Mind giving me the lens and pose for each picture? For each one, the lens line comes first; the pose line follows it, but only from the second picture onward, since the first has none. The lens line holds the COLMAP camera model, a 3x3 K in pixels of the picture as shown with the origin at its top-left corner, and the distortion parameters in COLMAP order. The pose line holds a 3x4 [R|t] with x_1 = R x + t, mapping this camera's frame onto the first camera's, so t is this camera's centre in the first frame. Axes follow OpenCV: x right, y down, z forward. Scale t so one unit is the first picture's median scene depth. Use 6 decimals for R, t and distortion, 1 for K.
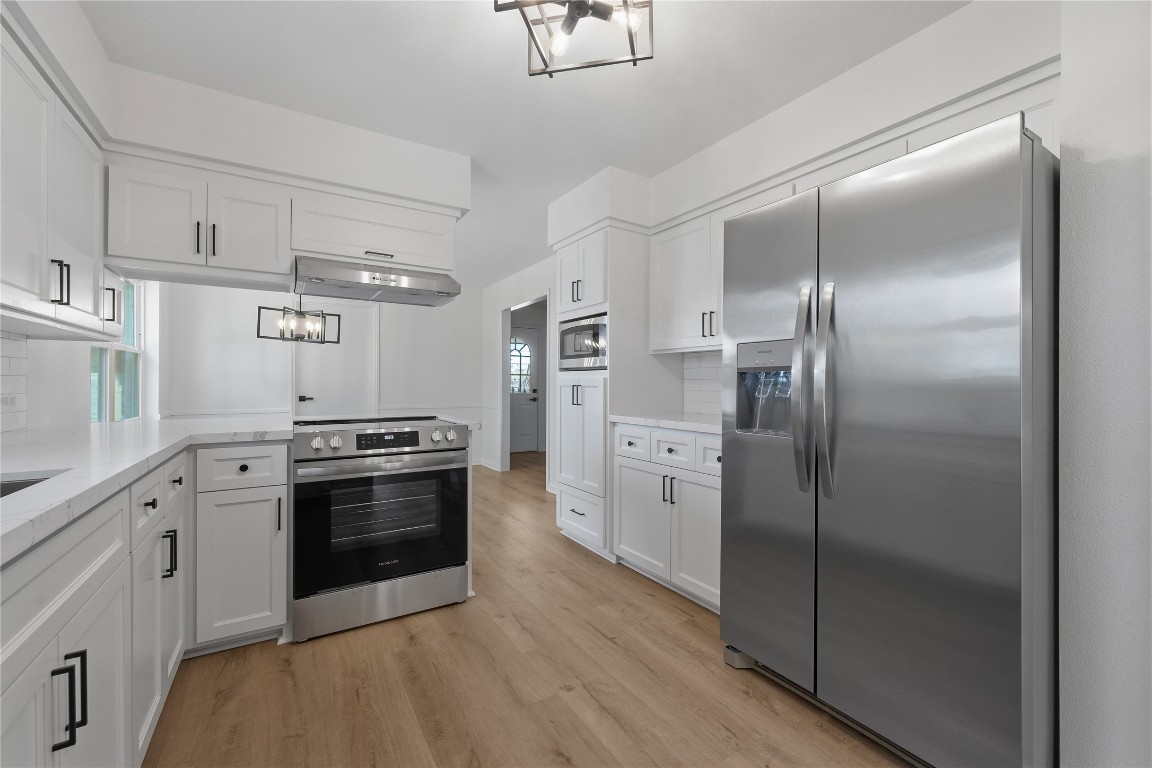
lens RADIAL K [[472.4, 0, 584.0], [0, 472.4, 387.2], [0, 0, 1]] dist [-0.001733, -0.000022]
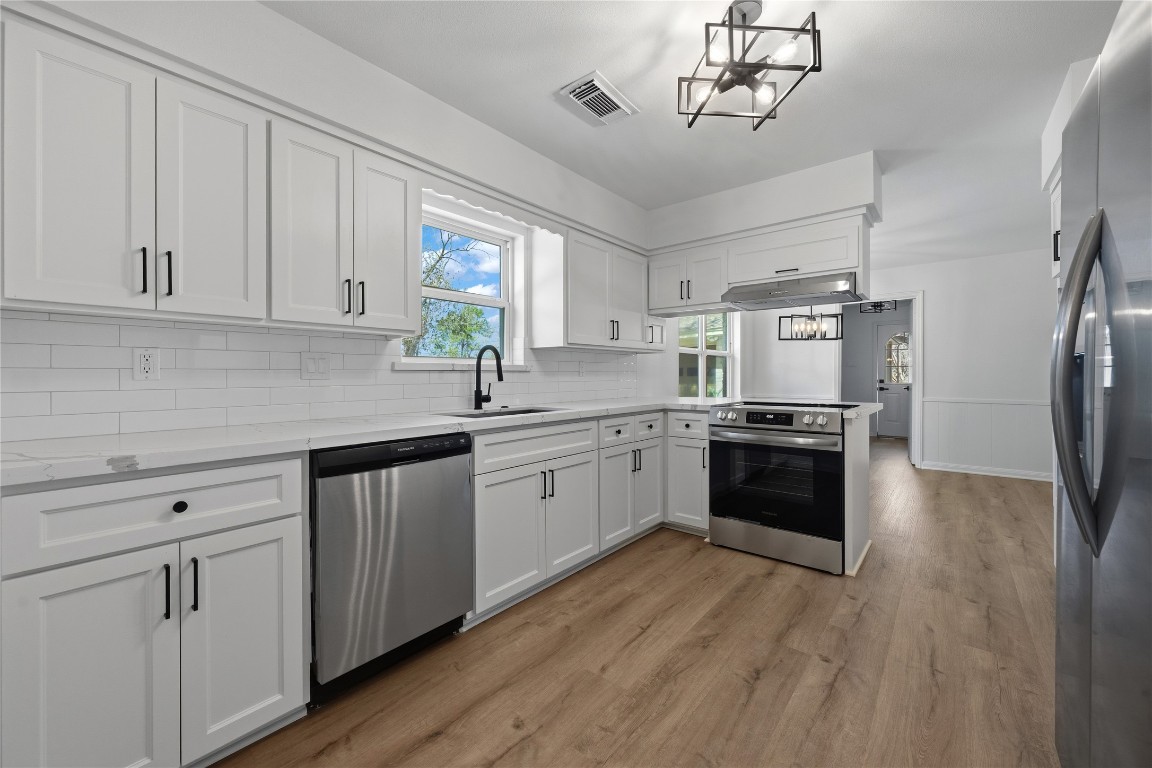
lens RADIAL K [[457.8, 0, 576.5], [0, 457.8, 378.7], [0, 0, 1]] dist [0.000451, 0.000444]
pose [[0.307835, 0.004342, -0.951430, 0.669050], [-0.003817, 0.999987, 0.003329, 0.001569], [0.951432, 0.002607, 0.307847, 0.123503]]
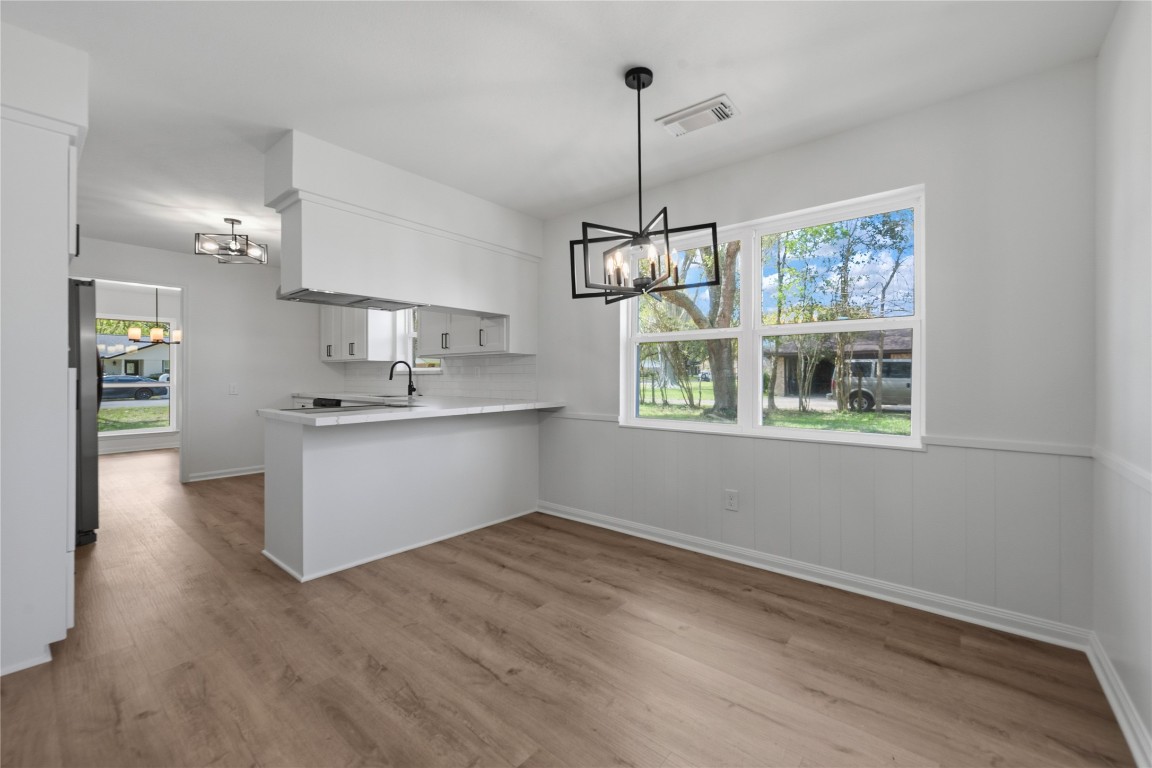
lens RADIAL K [[457.8, 0, 575.2], [0, 457.8, 377.3], [0, 0, 1]] dist [0.000451, 0.000444]
pose [[-0.952178, -0.002098, -0.305538, -0.770731], [-0.004605, 0.999961, 0.007486, -0.022801], [0.305510, 0.008535, -0.952151, 2.873241]]
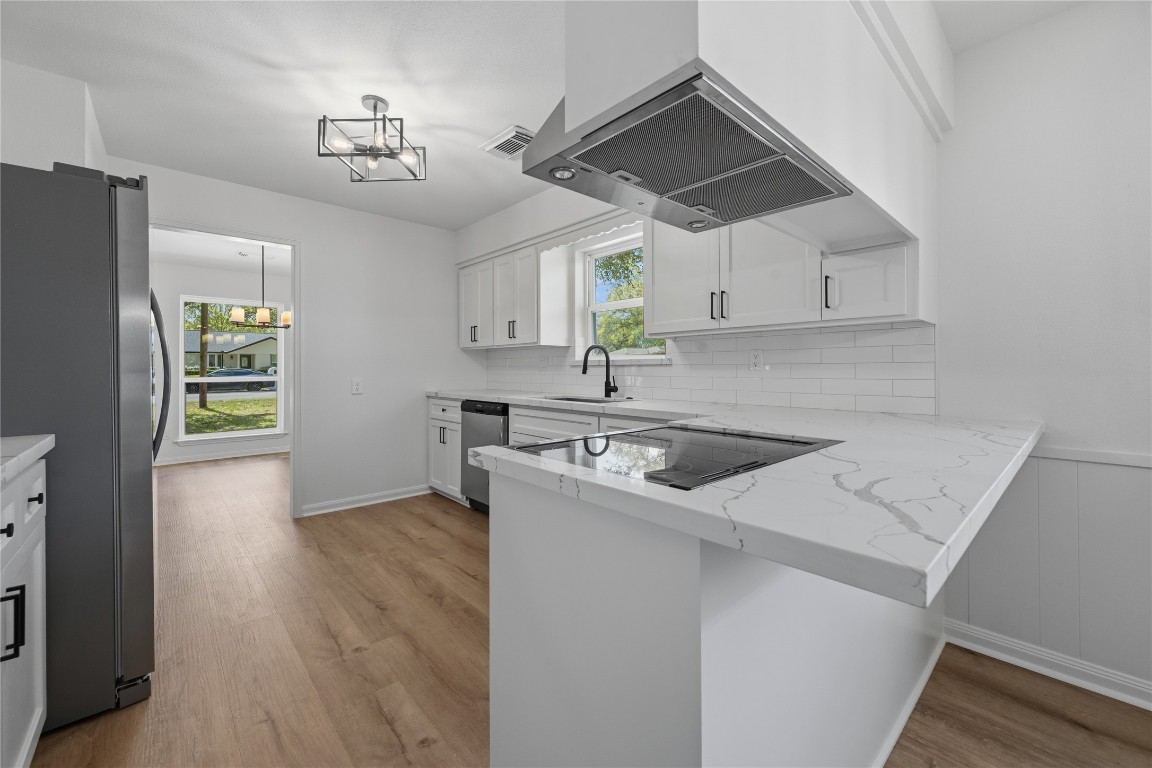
lens RADIAL K [[457.8, 0, 577.2], [0, 457.8, 368.8], [0, 0, 1]] dist [0.000451, 0.000444]
pose [[-0.986102, -0.000174, -0.166139, -0.306076], [-0.001304, 0.999977, 0.006692, -0.014772], [0.166134, 0.006816, -0.986080, 1.829238]]
